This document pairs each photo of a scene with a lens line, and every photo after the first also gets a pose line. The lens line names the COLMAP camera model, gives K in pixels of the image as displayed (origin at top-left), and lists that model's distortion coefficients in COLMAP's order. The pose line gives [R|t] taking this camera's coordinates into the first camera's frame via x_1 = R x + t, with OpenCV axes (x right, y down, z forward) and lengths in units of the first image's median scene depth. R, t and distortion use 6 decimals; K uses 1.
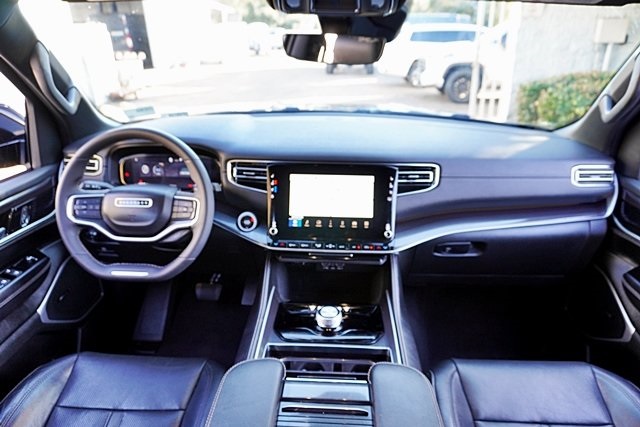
lens RADIAL K [[431.9, 0, 320.0], [0, 431.9, 213.5], [0, 0, 1]] dist [-0.048218, 0.036480]
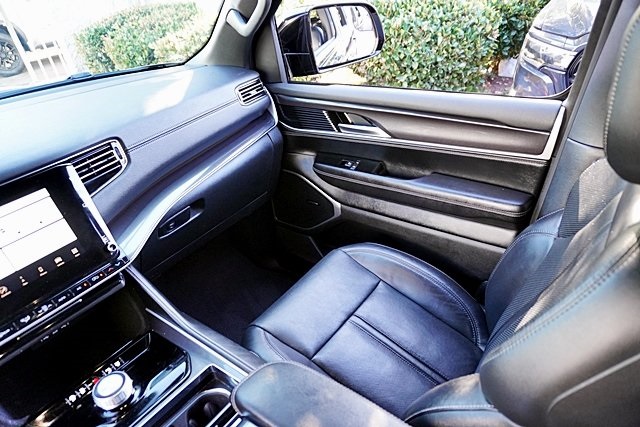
lens RADIAL K [[431.9, 0, 320.0], [0, 431.9, 213.5], [0, 0, 1]] dist [-0.048218, 0.036480]
pose [[0.566707, -0.483752, 0.666953, -0.103205], [0.410799, 0.867593, 0.280225, -0.061793], [-0.714204, 0.115178, 0.690396, 0.224456]]
